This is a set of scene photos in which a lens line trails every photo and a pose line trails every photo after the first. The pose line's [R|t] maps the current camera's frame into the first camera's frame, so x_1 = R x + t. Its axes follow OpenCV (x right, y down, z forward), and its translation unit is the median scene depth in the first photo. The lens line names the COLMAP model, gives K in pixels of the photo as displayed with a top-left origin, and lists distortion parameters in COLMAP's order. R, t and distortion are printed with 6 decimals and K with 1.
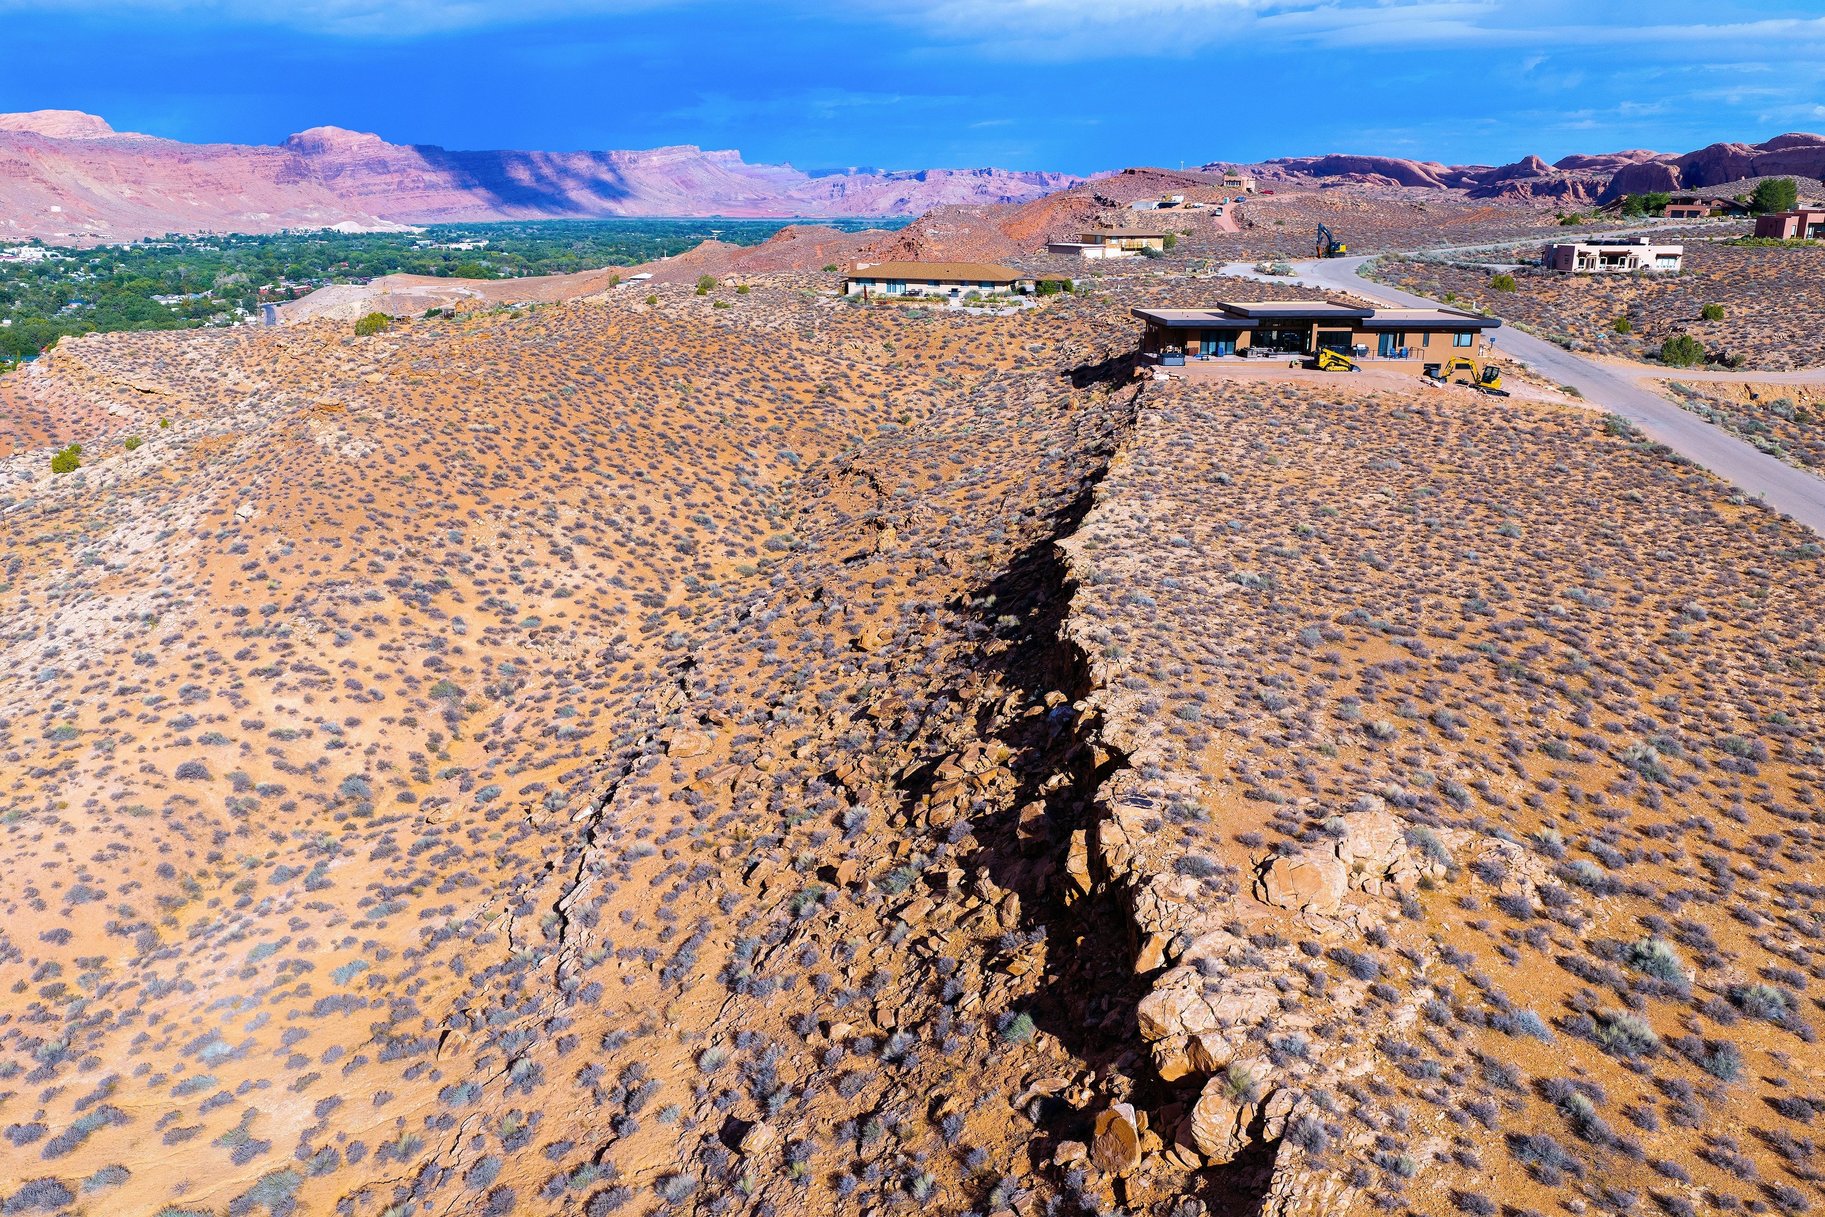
lens RADIAL K [[1492.7, 0, 918.1], [0, 1492.7, 611.3], [0, 0, 1]] dist [0.004159, -0.011713]
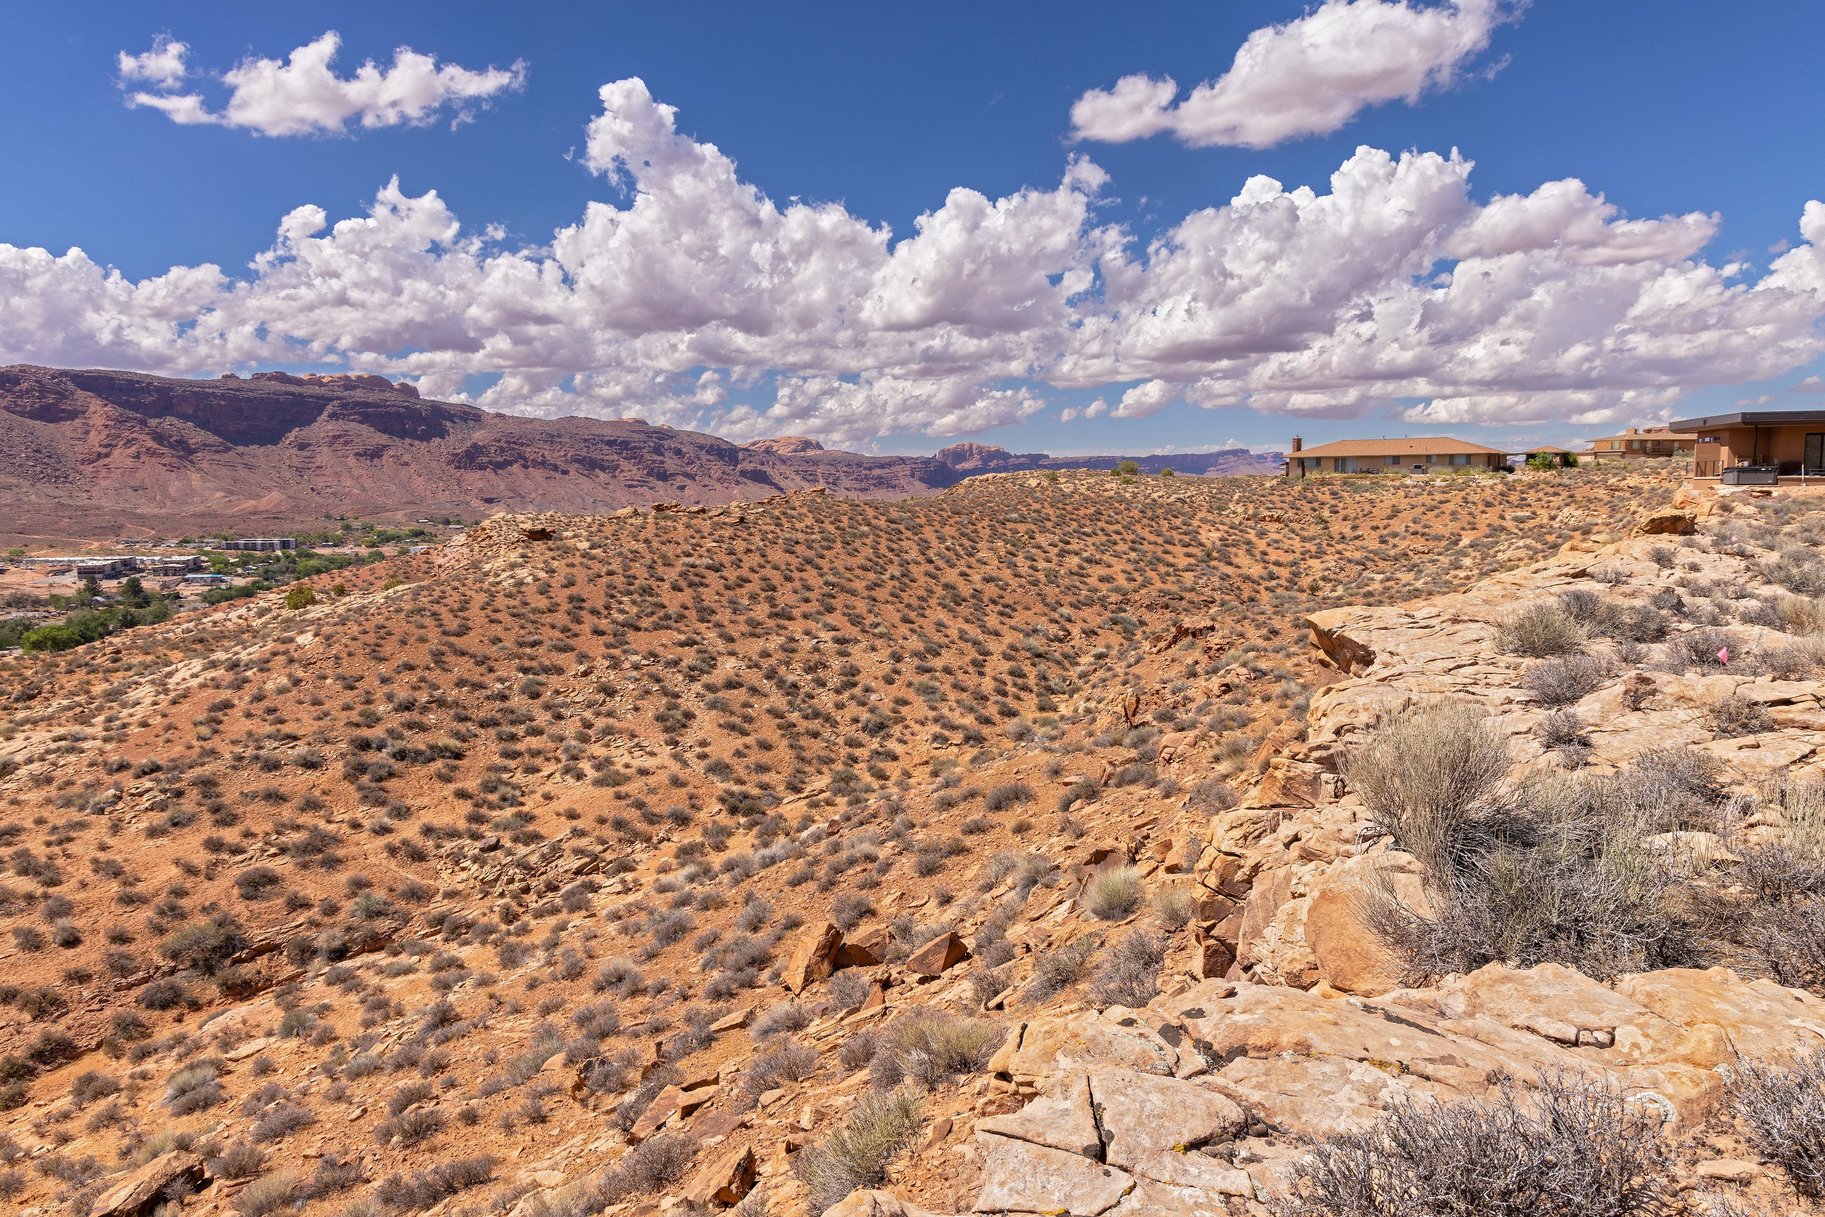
lens RADIAL K [[1230.3, 0, 918.5], [0, 1230.3, 627.2], [0, 0, 1]] dist [0.002642, -0.002573]
pose [[0.921953, 0.022921, -0.386623, 0.046537], [-0.083158, 0.986681, -0.139805, -0.008913], [0.378269, 0.161044, 0.911580, 0.377289]]
